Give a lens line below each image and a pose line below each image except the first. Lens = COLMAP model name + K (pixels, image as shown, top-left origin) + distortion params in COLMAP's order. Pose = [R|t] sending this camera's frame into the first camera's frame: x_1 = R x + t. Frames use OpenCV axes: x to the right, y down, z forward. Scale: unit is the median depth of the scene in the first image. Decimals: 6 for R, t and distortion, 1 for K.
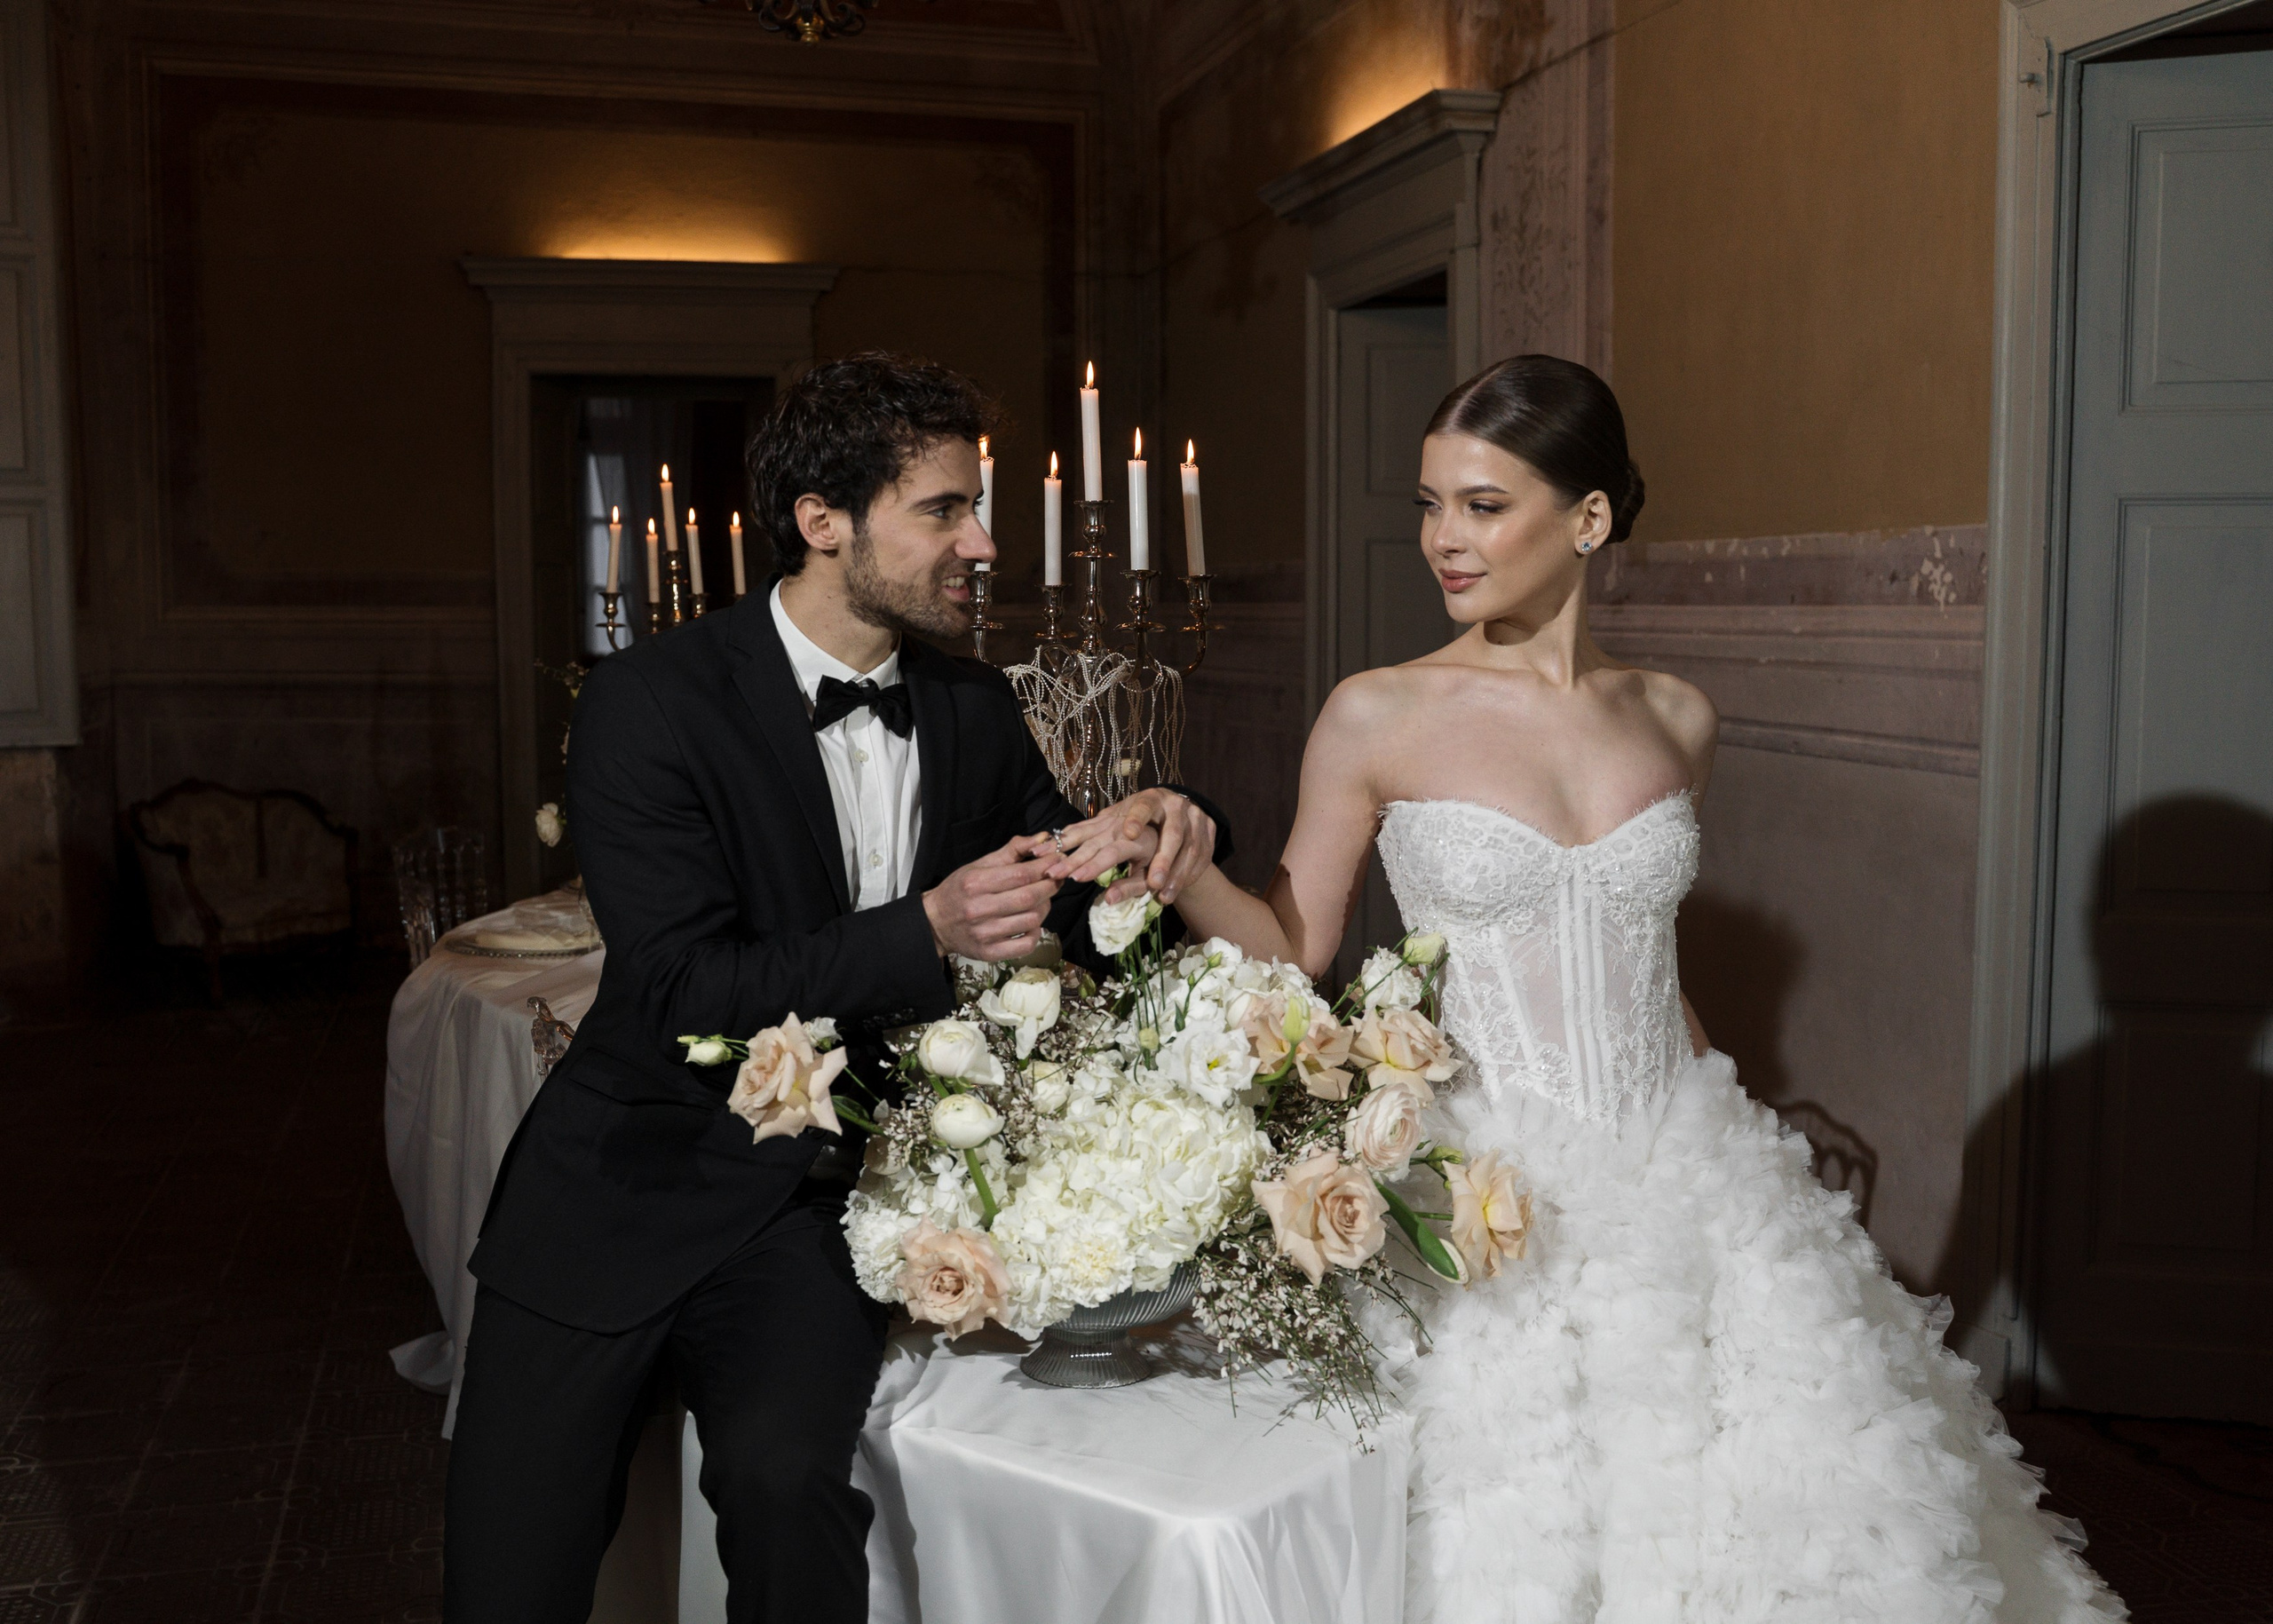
lens RADIAL K [[2244.1, 0, 1030.2], [0, 2244.1, 817.9], [0, 0, 1]] dist [-0.075866, 0.000000]
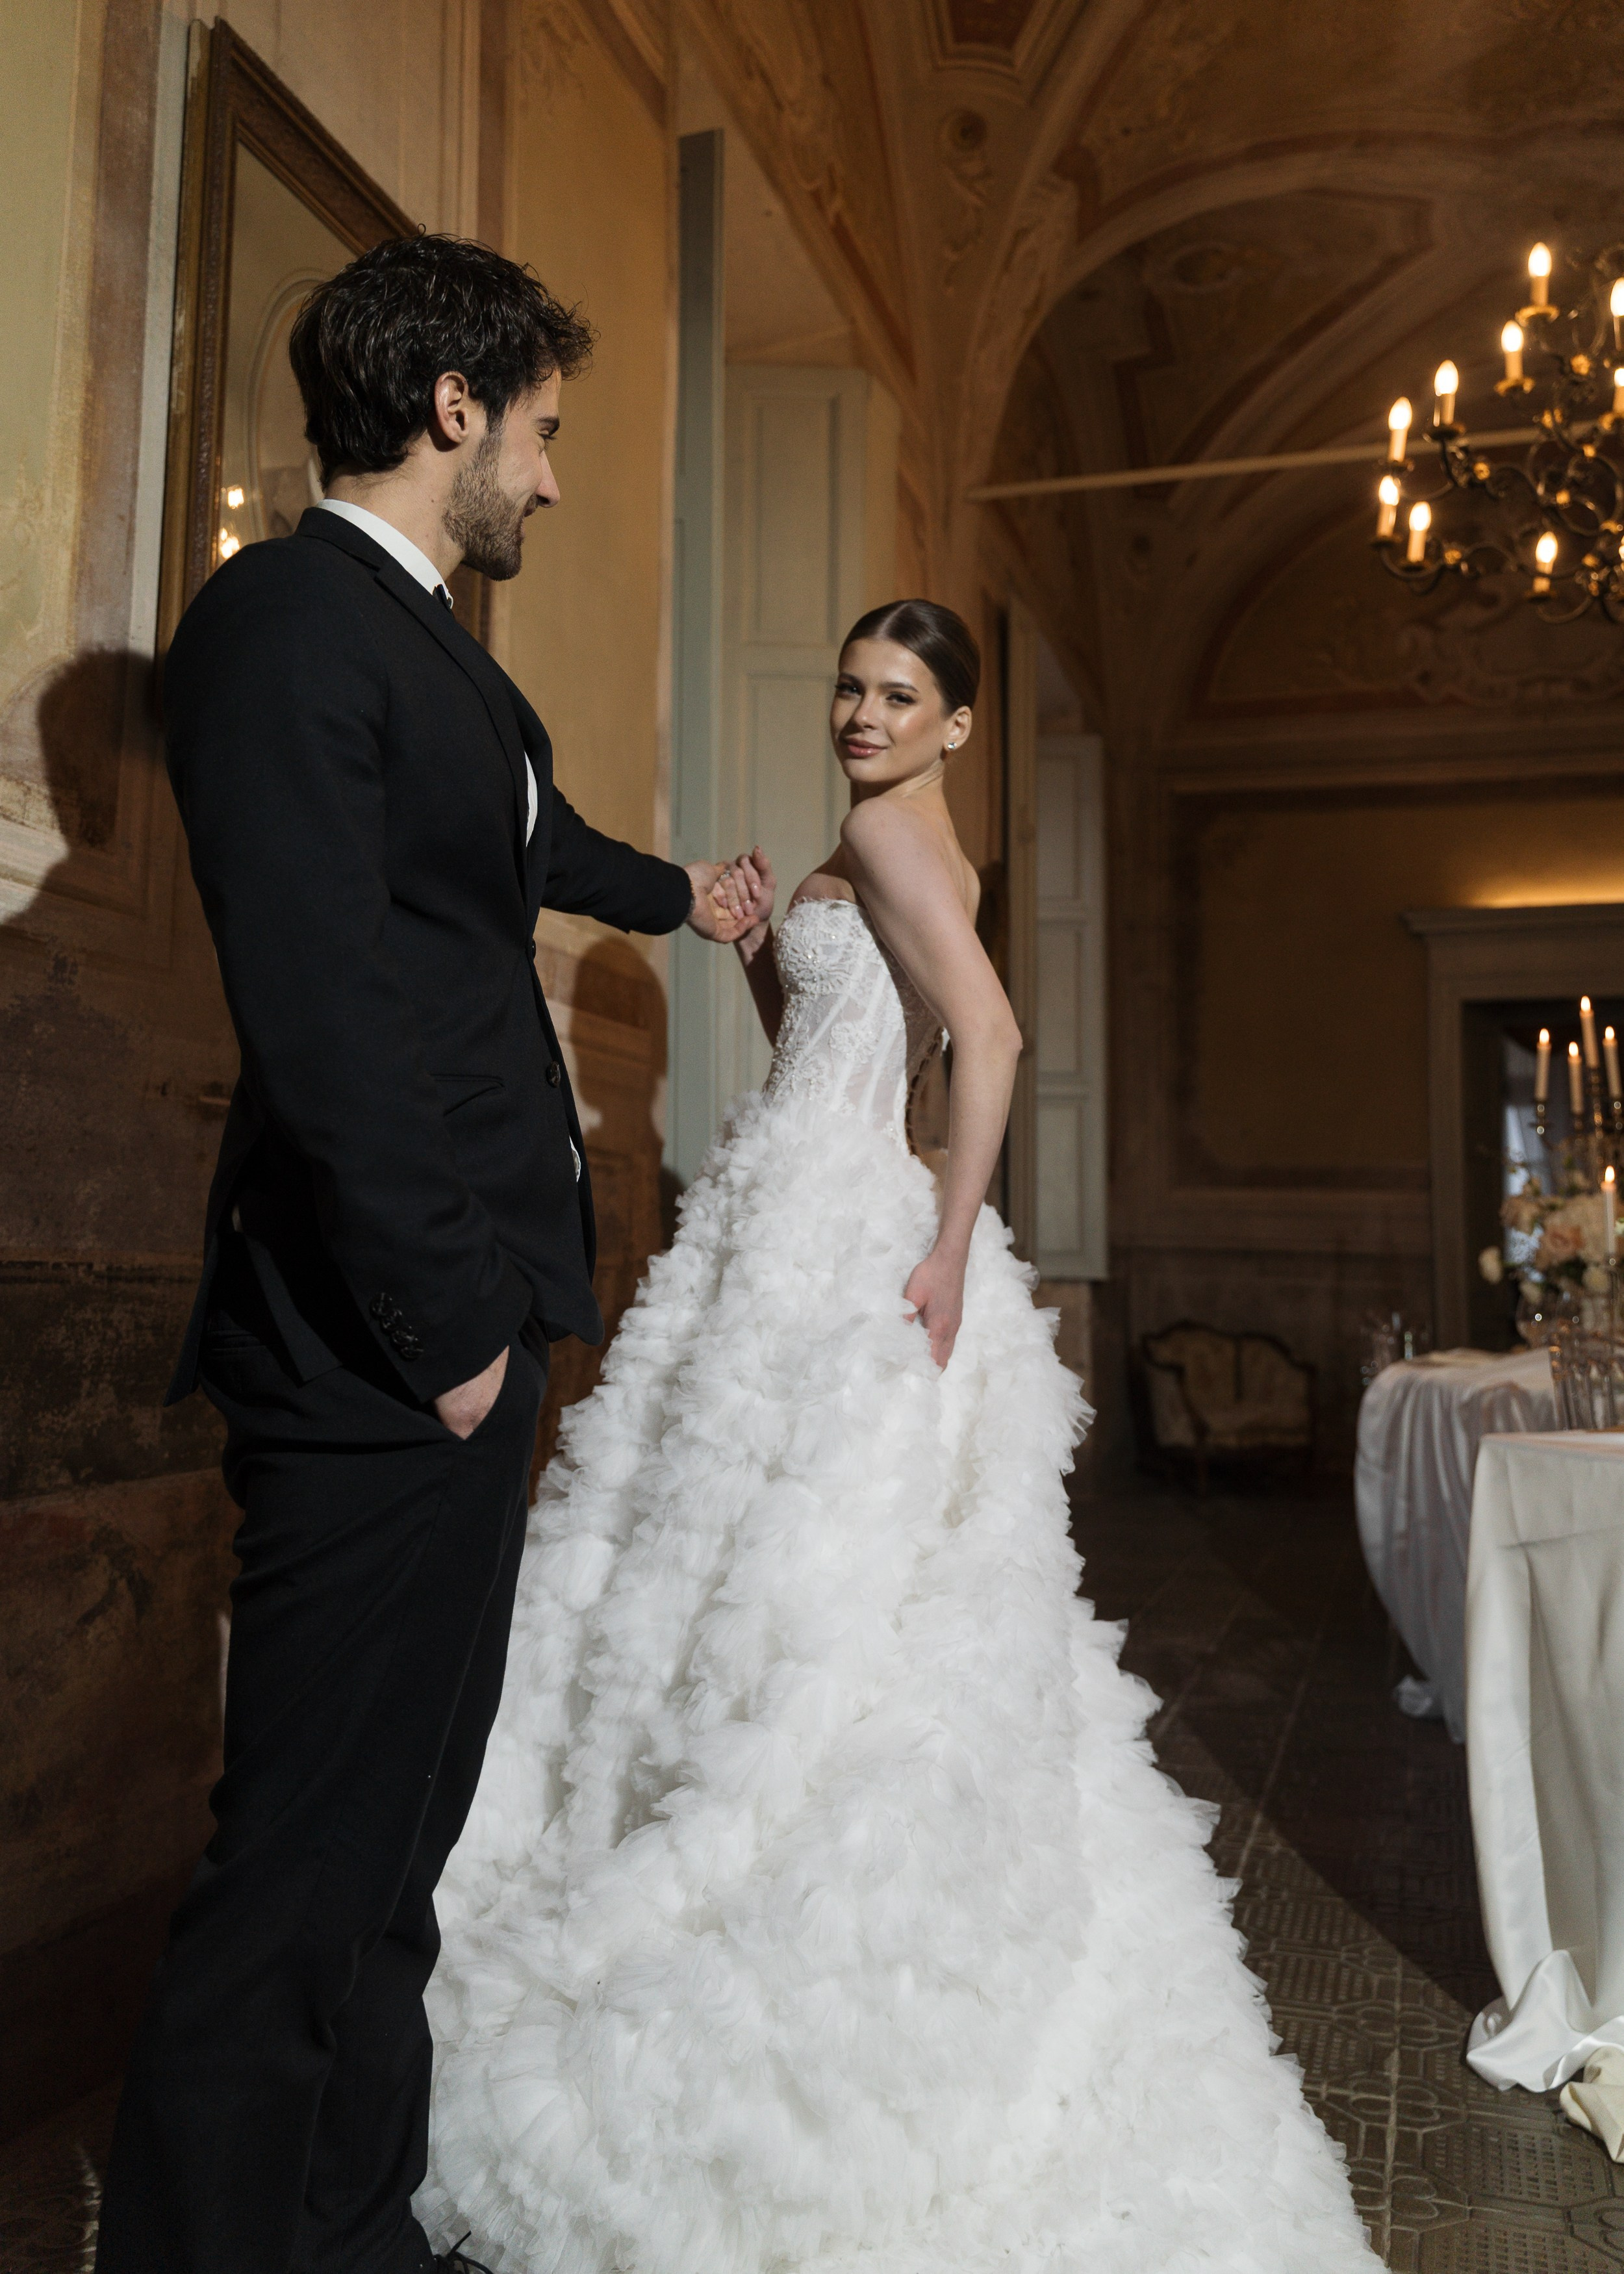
lens RADIAL K [[1994.7, 0, 821.1], [0, 1994.7, 1139.6], [0, 0, 1]] dist [-0.027722, 0.024207]
pose [[0.866765, -0.035603, -0.497444, 0.015486], [-0.060078, 0.982731, -0.175017, 0.108938], [0.495085, 0.181584, 0.849658, -0.111881]]
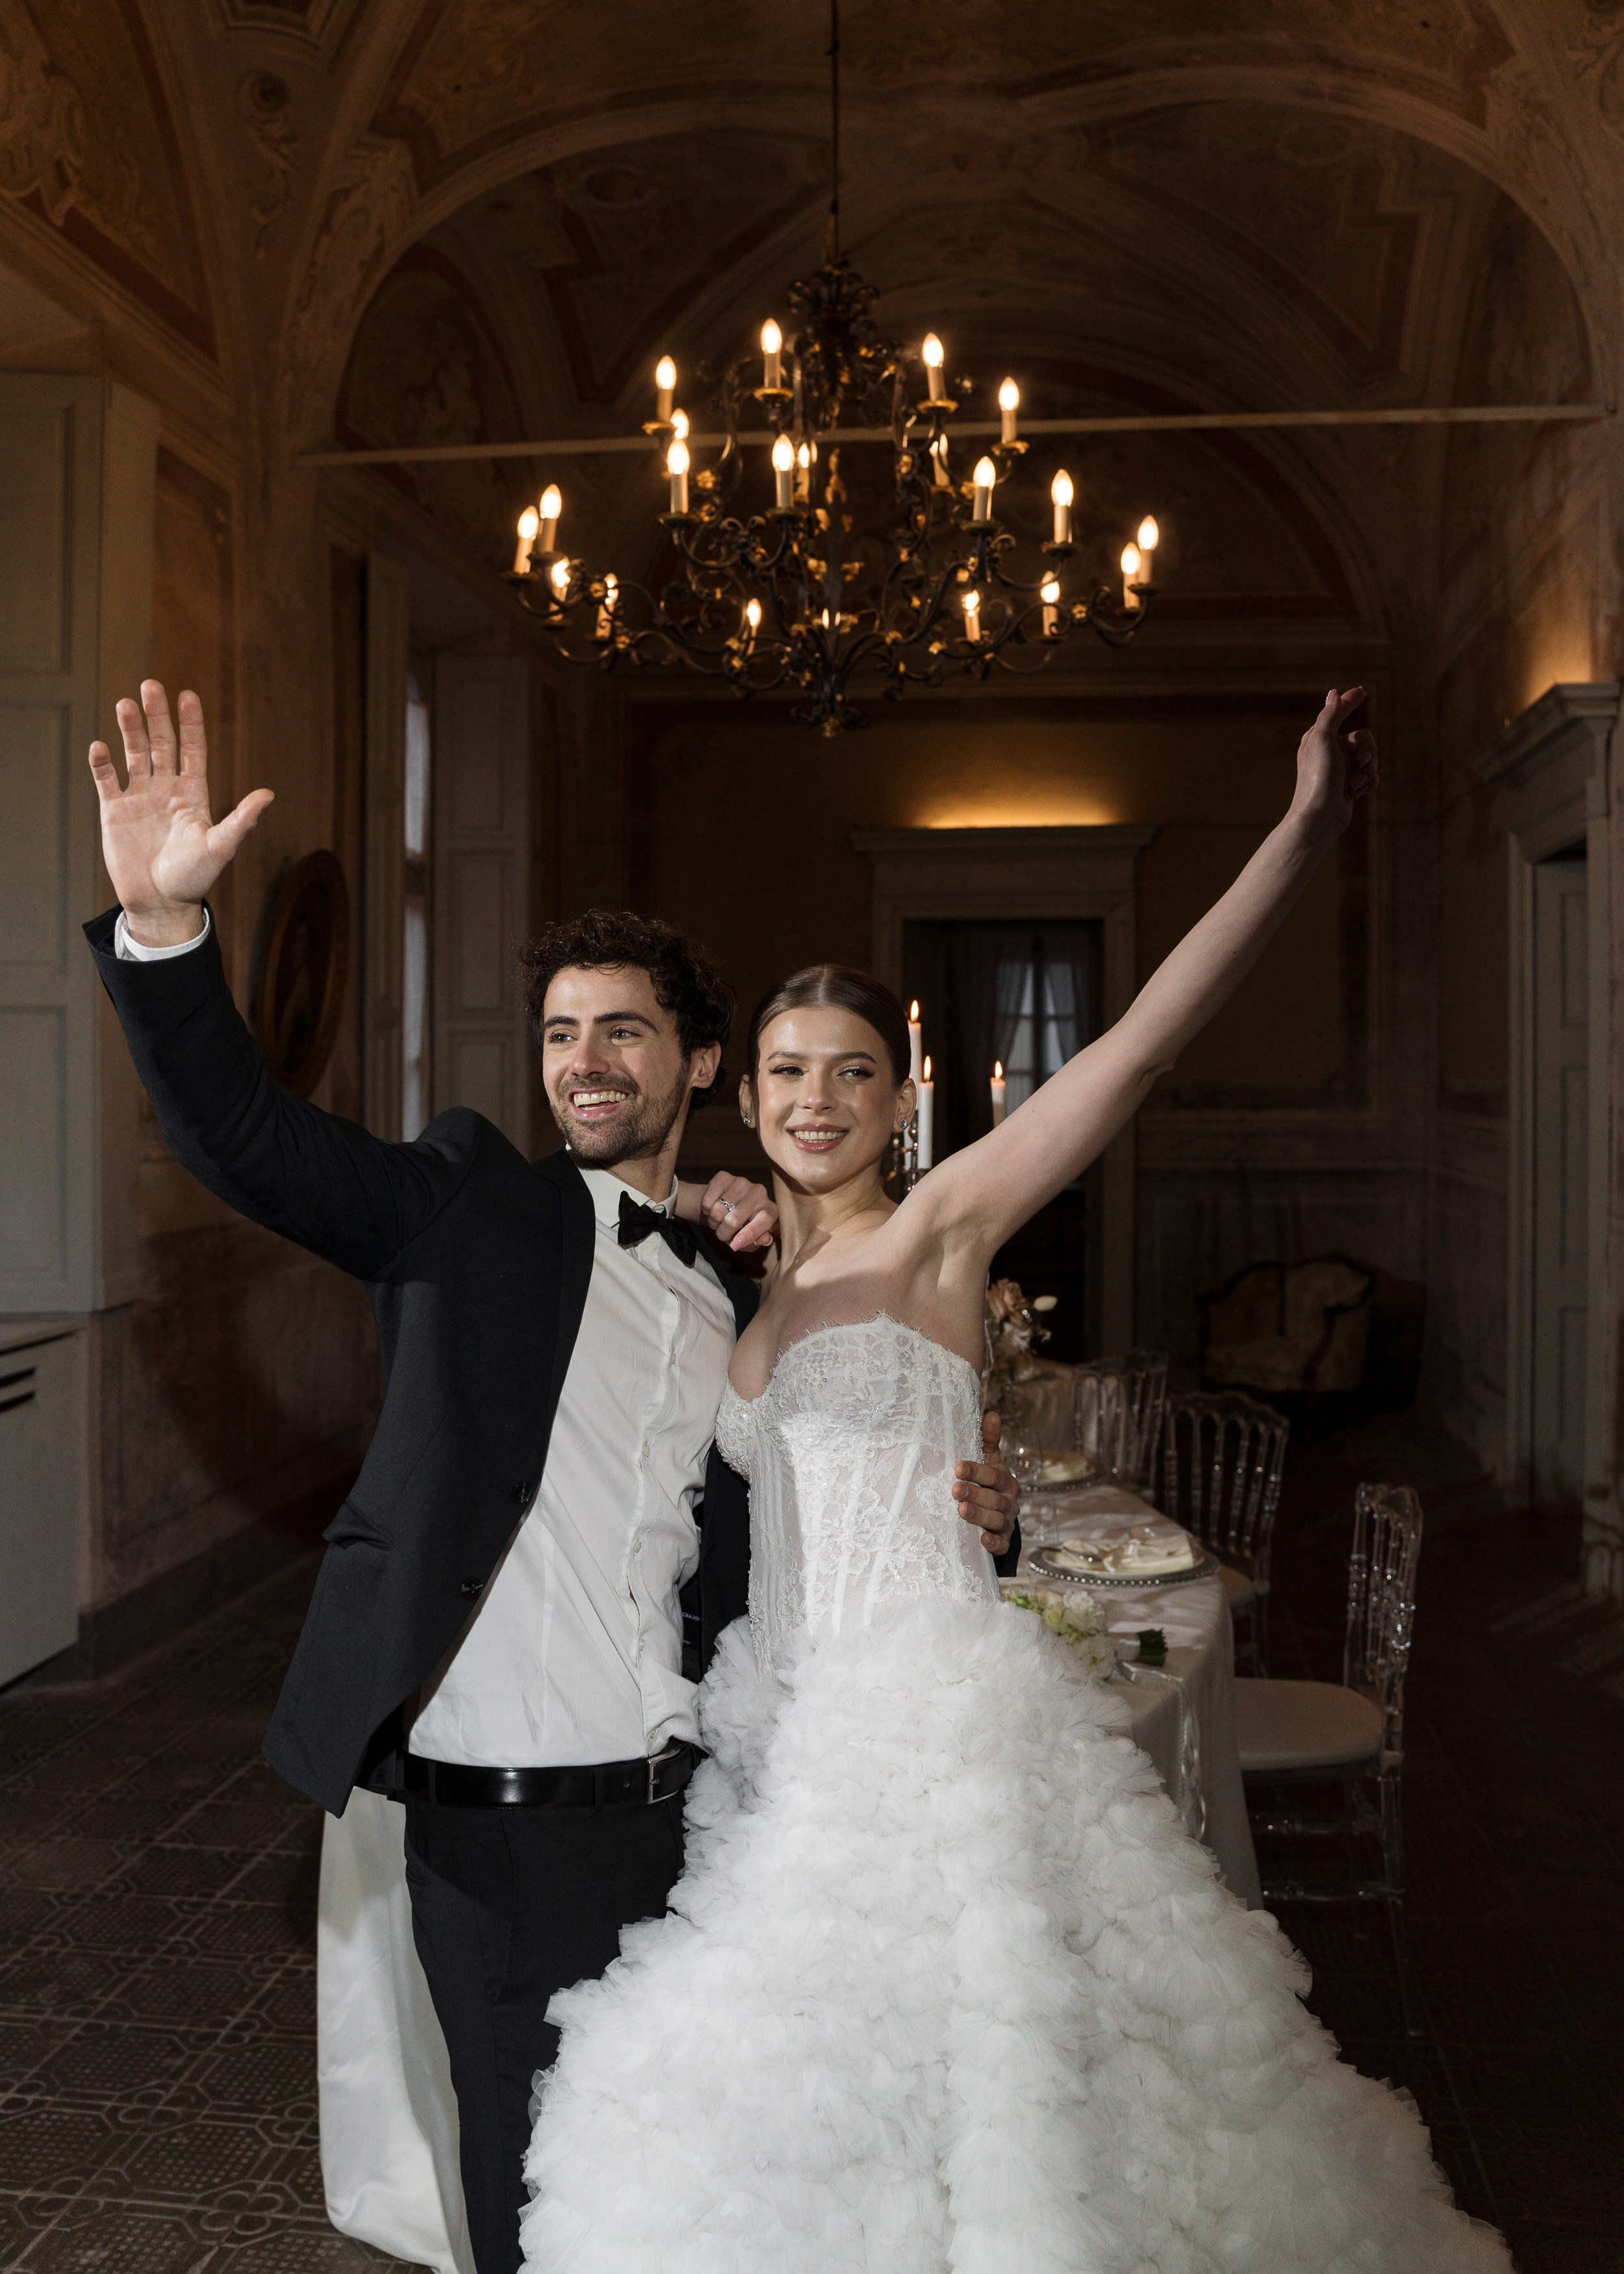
lens RADIAL K [[1994.7, 0, 822.1], [0, 1994.7, 1012.2], [0, 0, 1]] dist [-0.027722, 0.024207]
pose [[0.921688, 0.011392, -0.387764, 0.213780], [-0.055571, 0.993137, -0.102910, -0.033500], [0.383930, 0.116399, 0.915996, -0.048455]]
